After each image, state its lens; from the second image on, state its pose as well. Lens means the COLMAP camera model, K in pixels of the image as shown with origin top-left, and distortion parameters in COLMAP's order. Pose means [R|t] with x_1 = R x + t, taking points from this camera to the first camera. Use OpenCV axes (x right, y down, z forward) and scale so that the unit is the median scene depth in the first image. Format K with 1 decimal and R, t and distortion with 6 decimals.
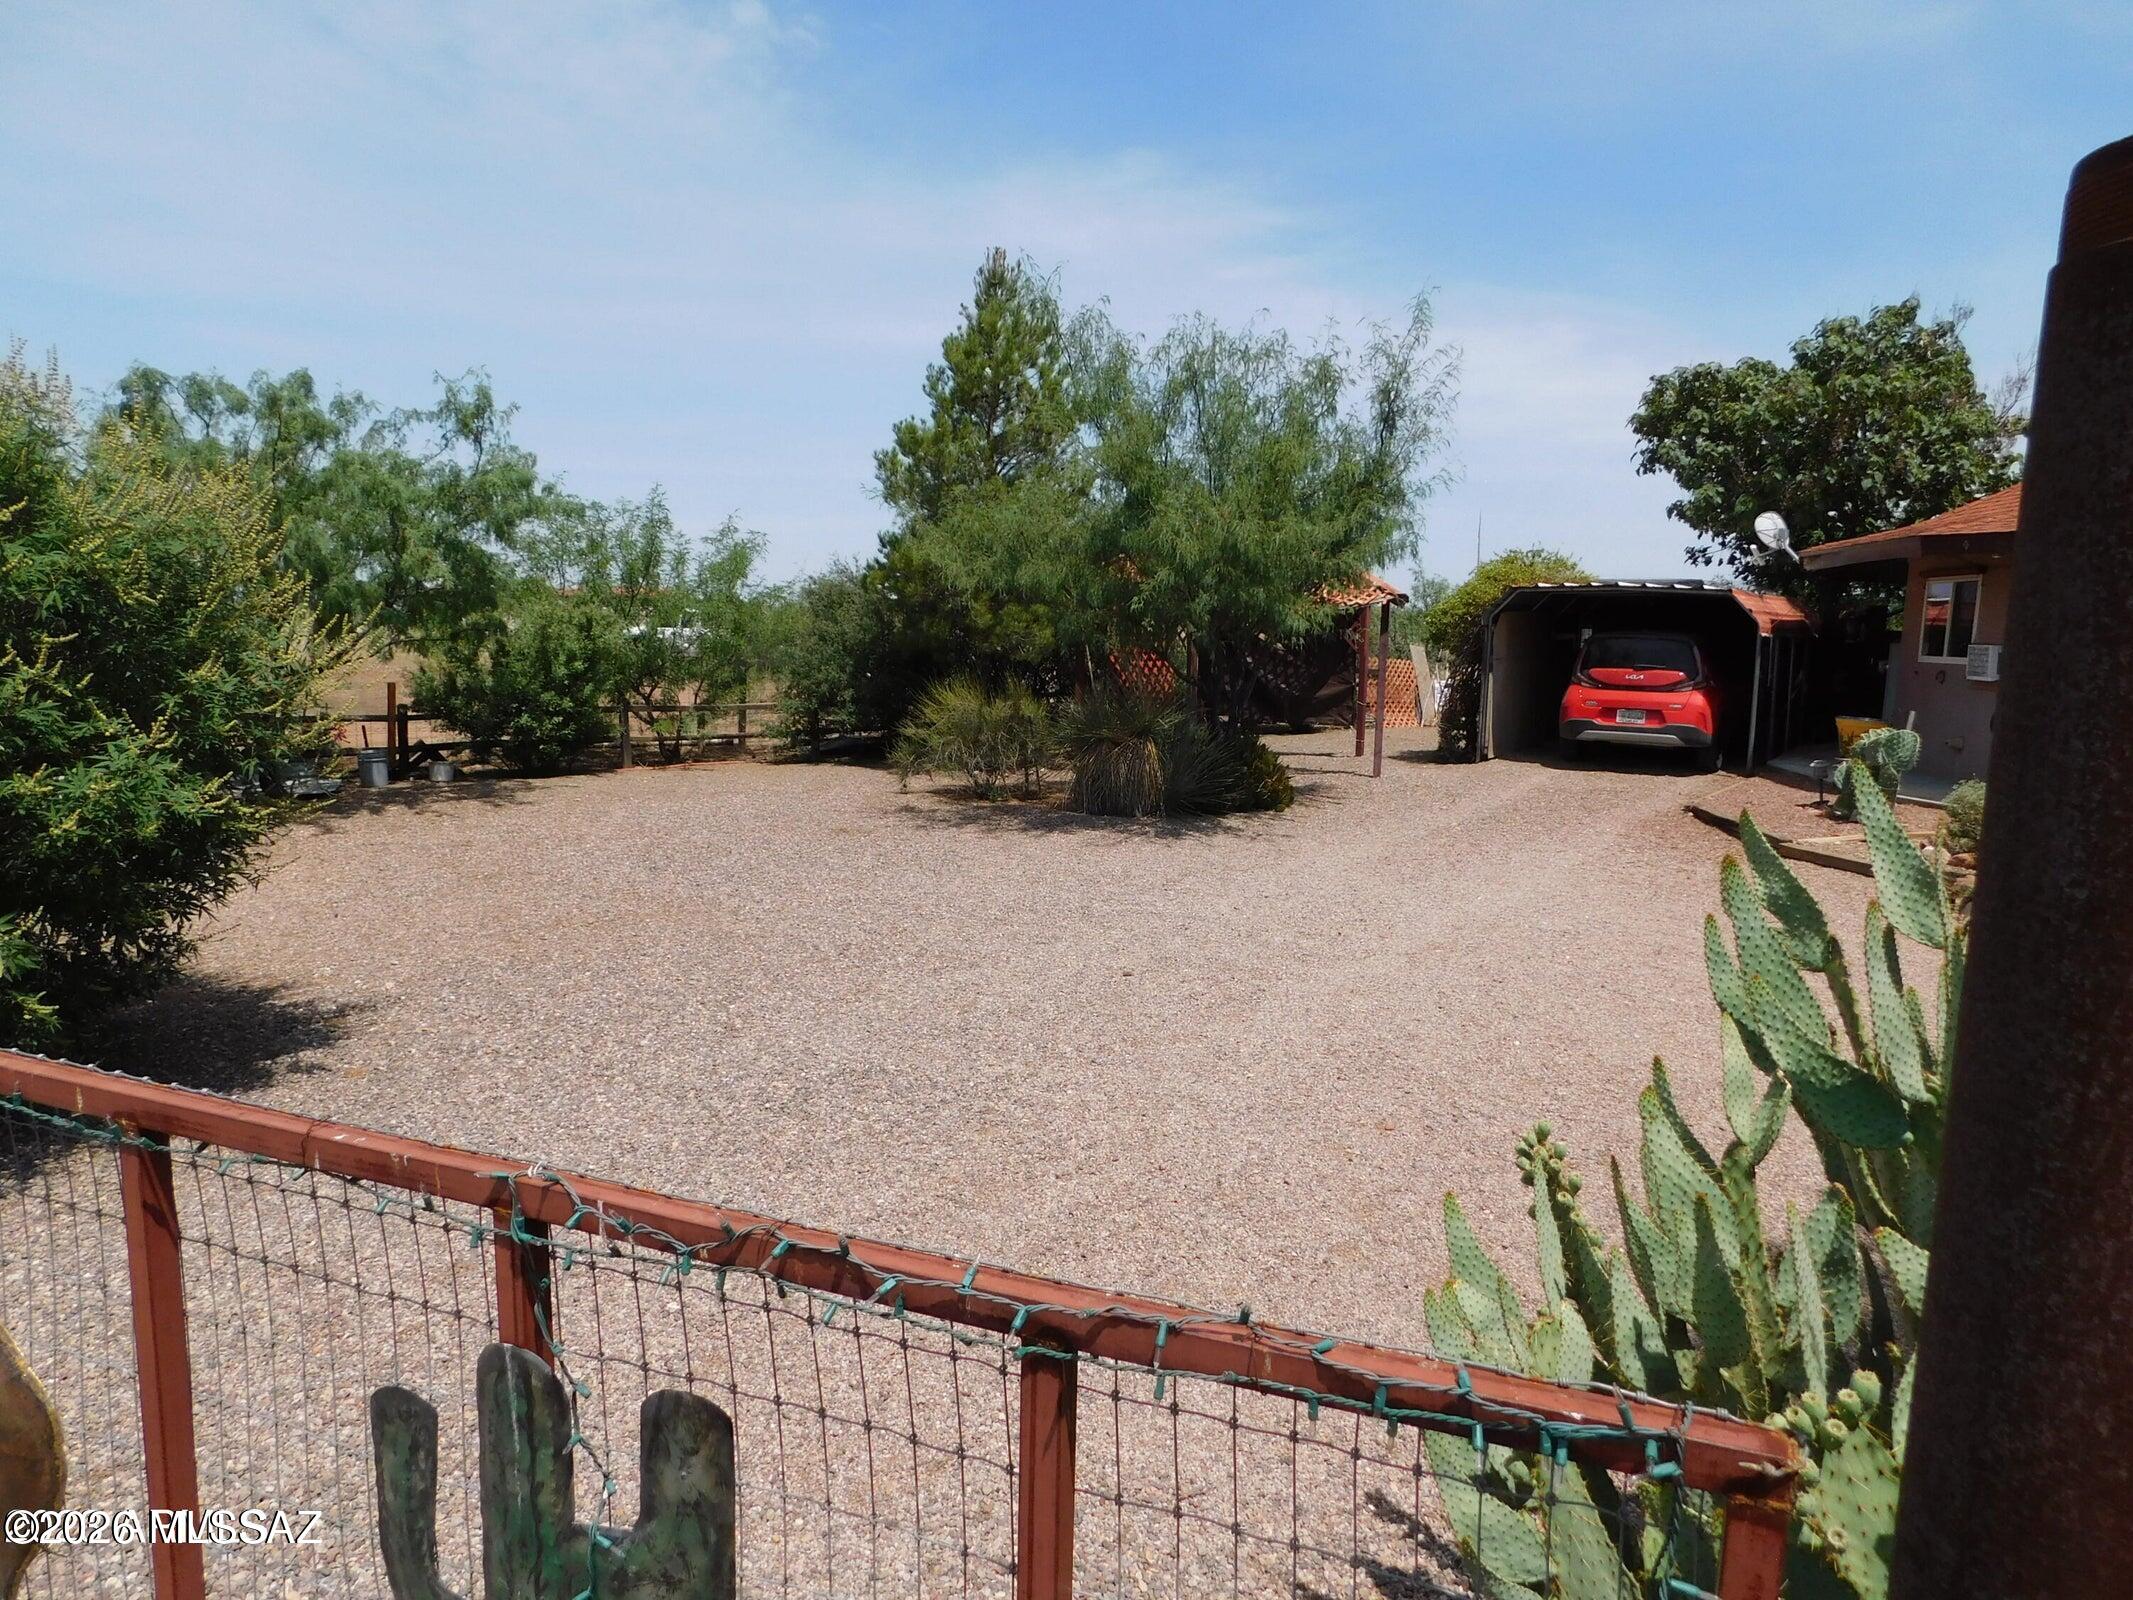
lens RADIAL K [[1427.2, 0, 1072.5], [0, 1427.2, 804.6], [0, 0, 1]] dist [-0.031313, 0.042964]
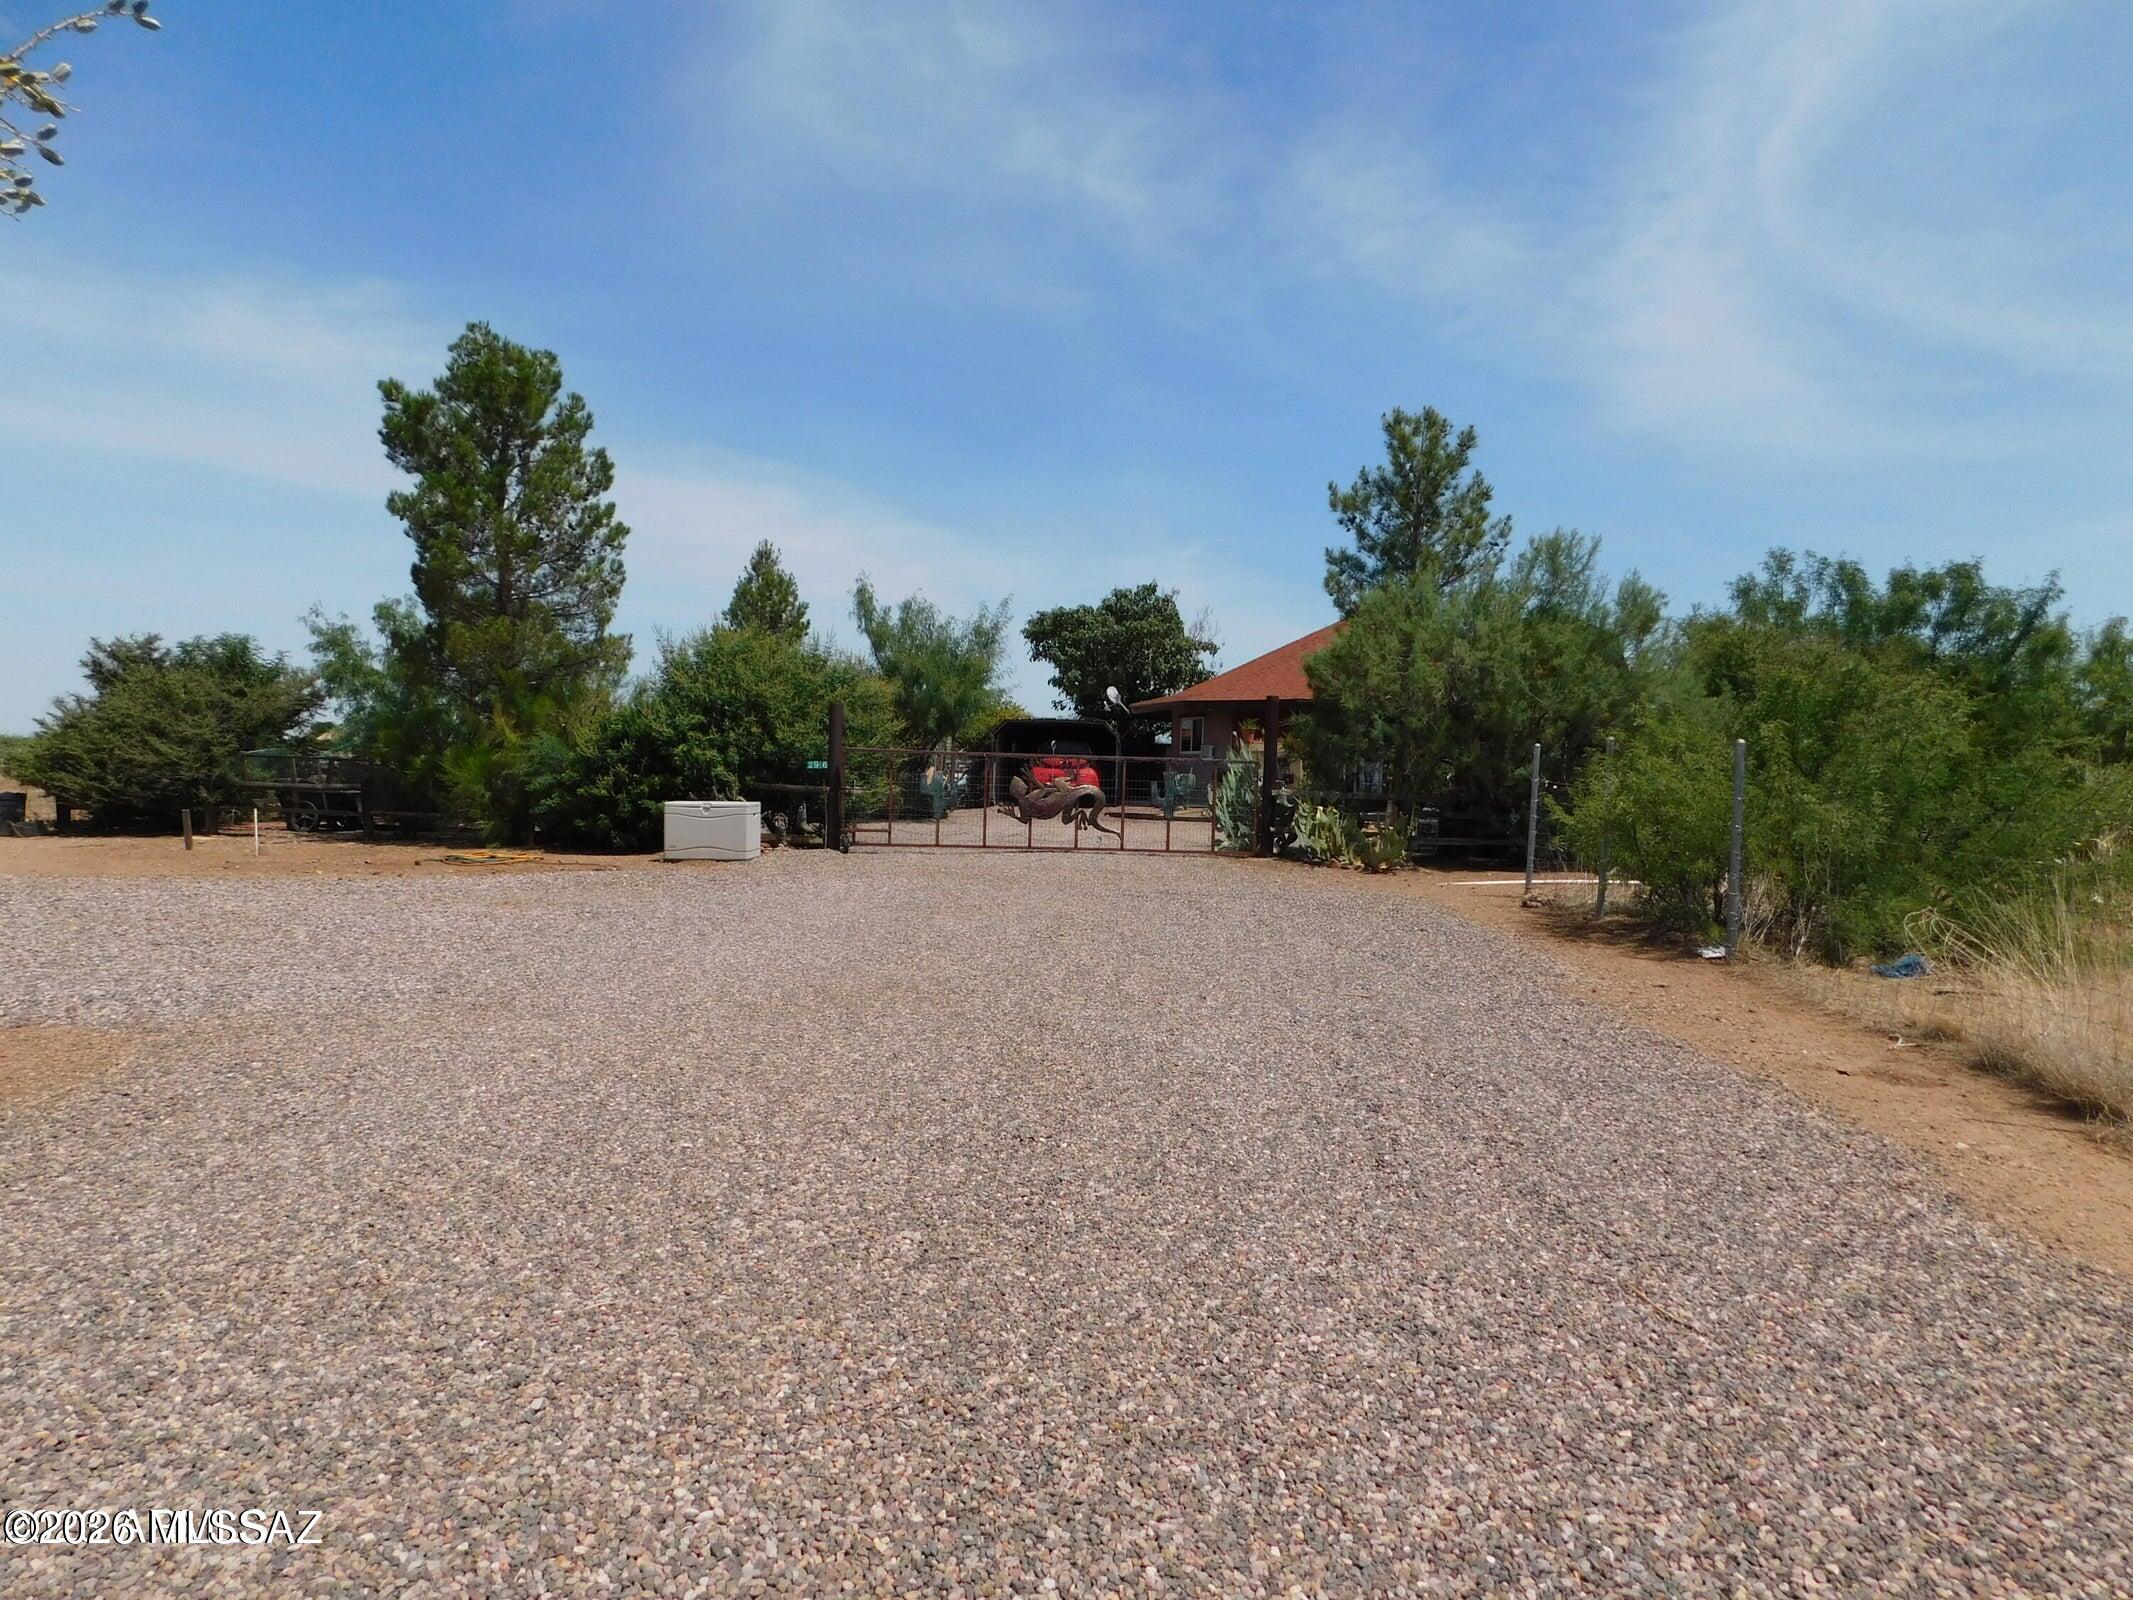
lens RADIAL K [[1427.2, 0, 1065.4], [0, 1427.2, 796.0], [0, 0, 1]] dist [-0.031313, 0.042964]
pose [[0.869216, -0.005728, 0.494400, -0.540333], [0.056163, 0.994605, -0.087219, 0.120000], [-0.491233, 0.103579, 0.864848, -0.684724]]
